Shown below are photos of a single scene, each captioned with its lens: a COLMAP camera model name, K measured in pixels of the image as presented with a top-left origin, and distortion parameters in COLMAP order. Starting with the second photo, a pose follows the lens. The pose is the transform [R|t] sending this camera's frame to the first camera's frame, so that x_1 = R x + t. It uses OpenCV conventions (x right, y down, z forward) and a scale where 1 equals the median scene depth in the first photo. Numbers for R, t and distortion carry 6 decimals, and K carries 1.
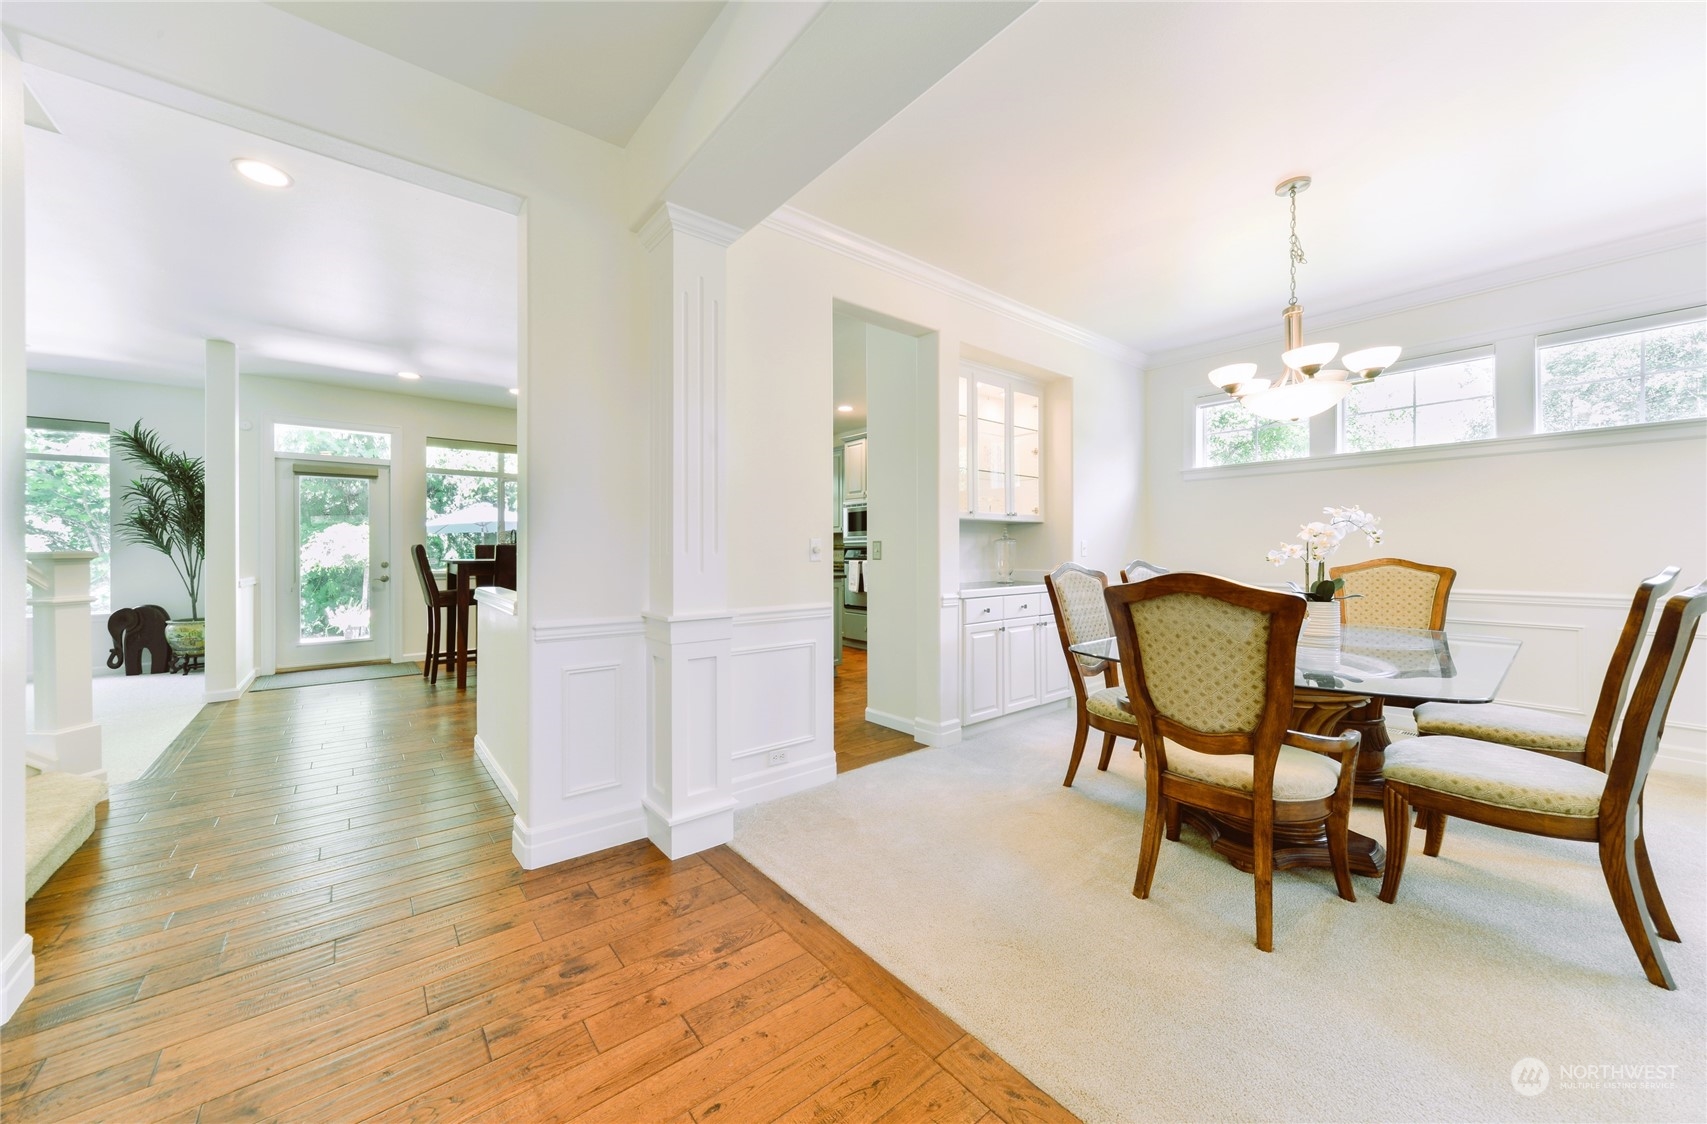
lens RADIAL K [[600.4, 0, 853.5], [0, 600.4, 562.0], [0, 0, 1]] dist [0.001479, 0.000125]
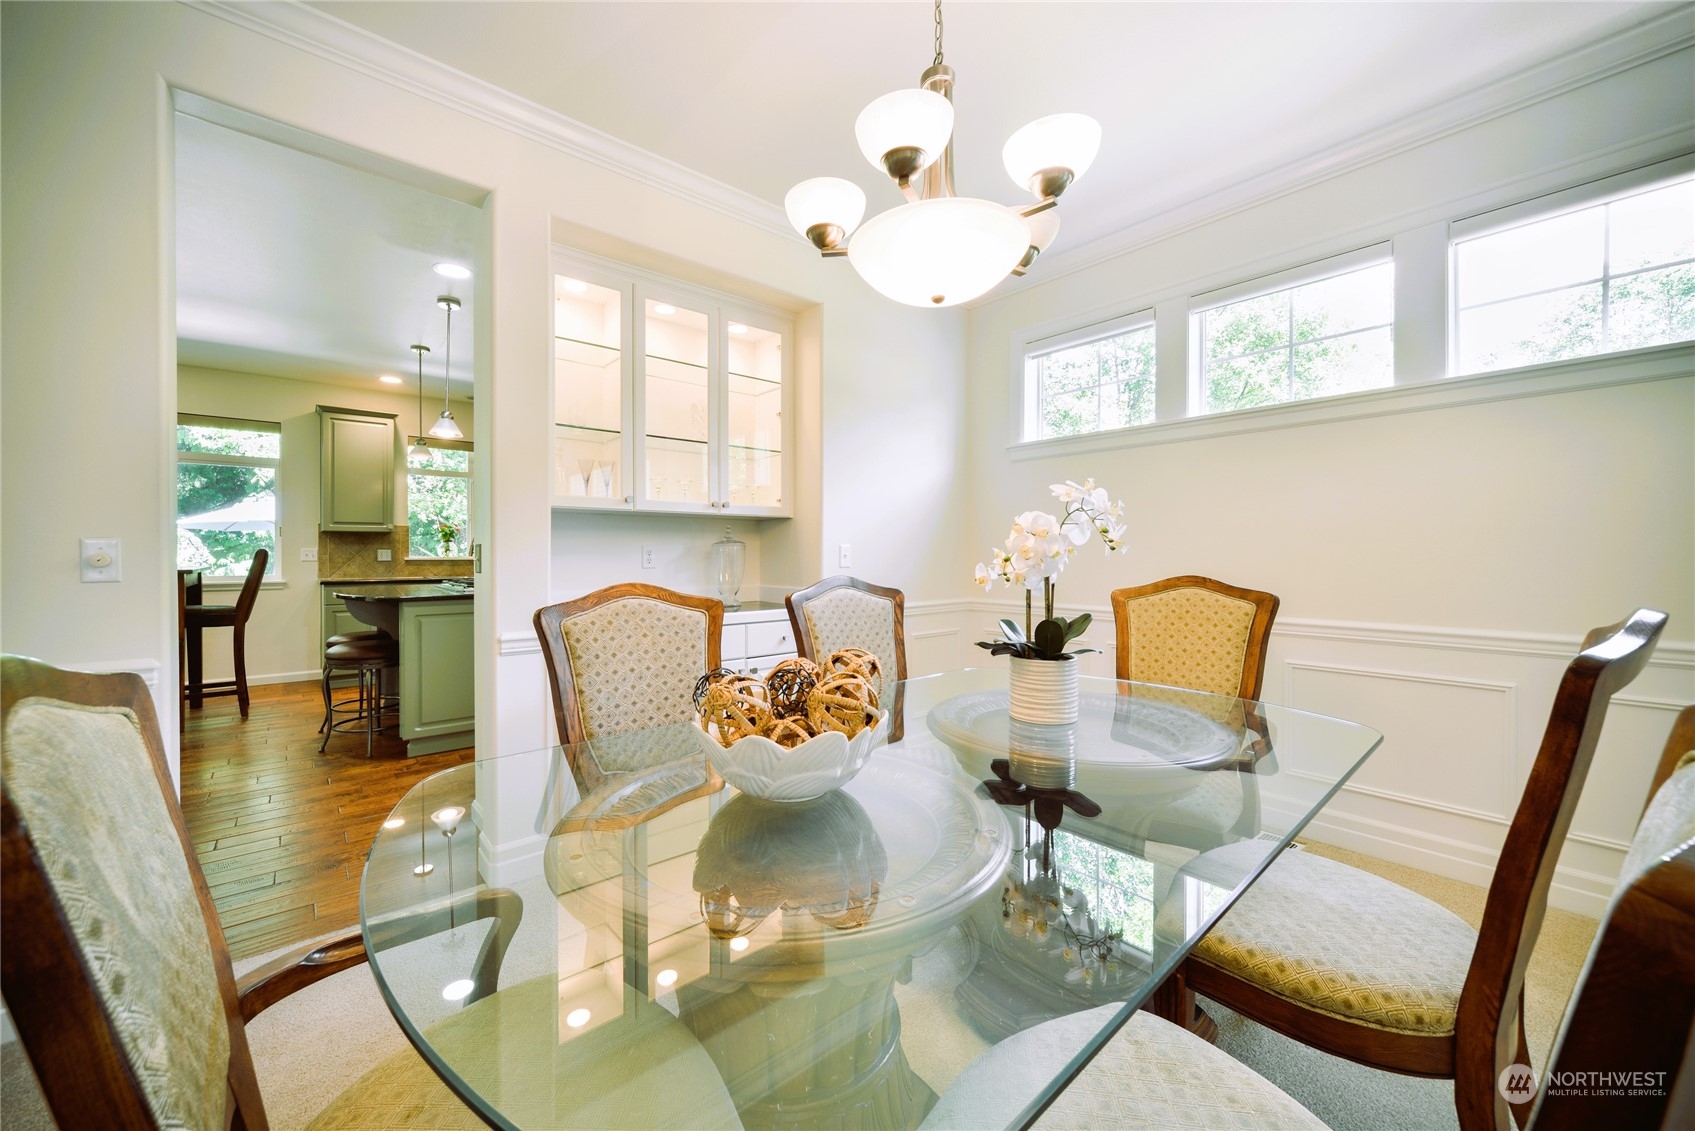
lens RADIAL K [[658.6, 0, 847.5], [0, 658.6, 565.5], [0, 0, 1]] dist [0.007726, -0.000121]
pose [[0.998039, -0.001617, 0.062569, 0.419674], [0.001911, 0.999987, -0.004649, -0.009482], [-0.062560, 0.004760, 0.998030, 0.309506]]
